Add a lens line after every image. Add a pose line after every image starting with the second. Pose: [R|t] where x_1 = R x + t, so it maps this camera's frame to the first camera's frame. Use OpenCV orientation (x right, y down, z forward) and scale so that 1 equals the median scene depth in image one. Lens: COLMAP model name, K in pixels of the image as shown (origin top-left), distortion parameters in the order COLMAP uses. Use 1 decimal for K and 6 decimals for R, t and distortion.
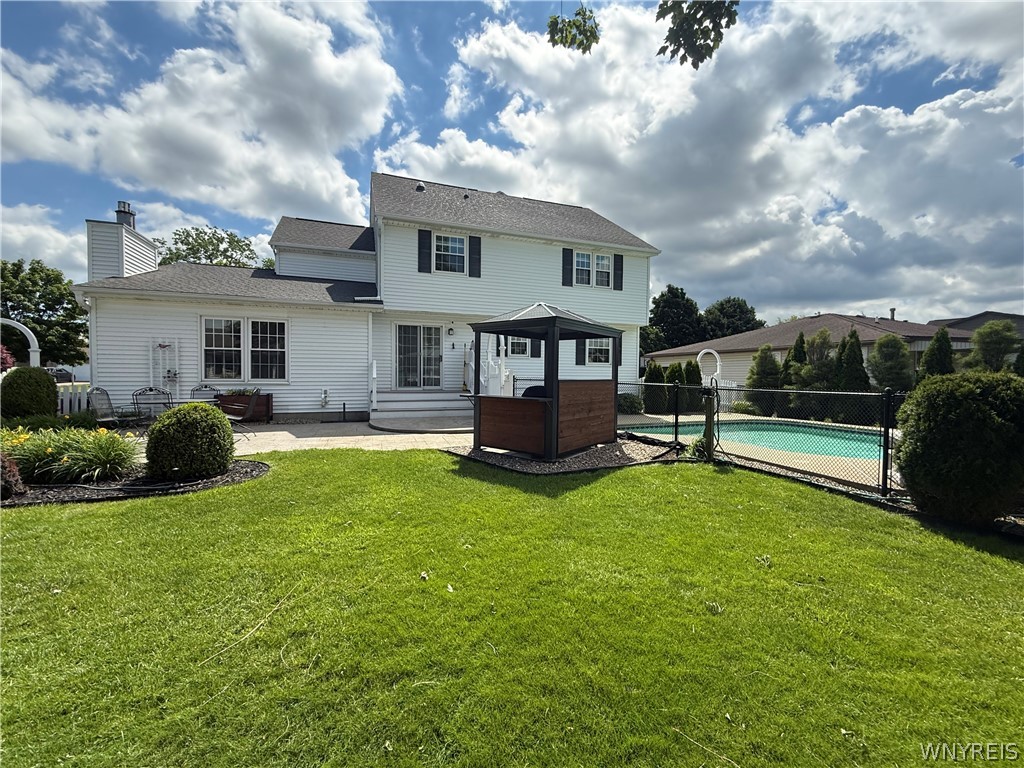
lens RADIAL K [[416.0, 0, 512.0], [0, 416.0, 384.0], [0, 0, 1]] dist [-0.000935, 0.000197]
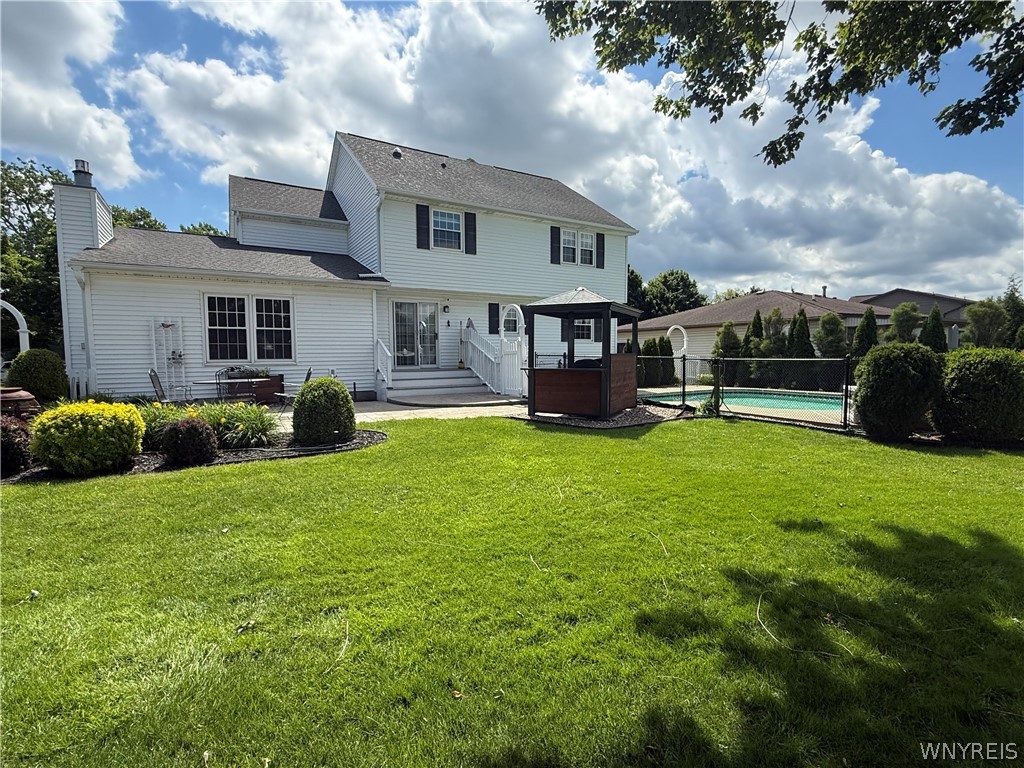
lens RADIAL K [[487.9, 0, 512.0], [0, 487.9, 384.0], [0, 0, 1]] dist [0.000710, -0.000354]
pose [[0.982187, -0.025958, 0.186102, -0.228874], [0.018659, 0.998990, 0.040866, 0.007825], [-0.186975, -0.036665, 0.981680, -0.183998]]
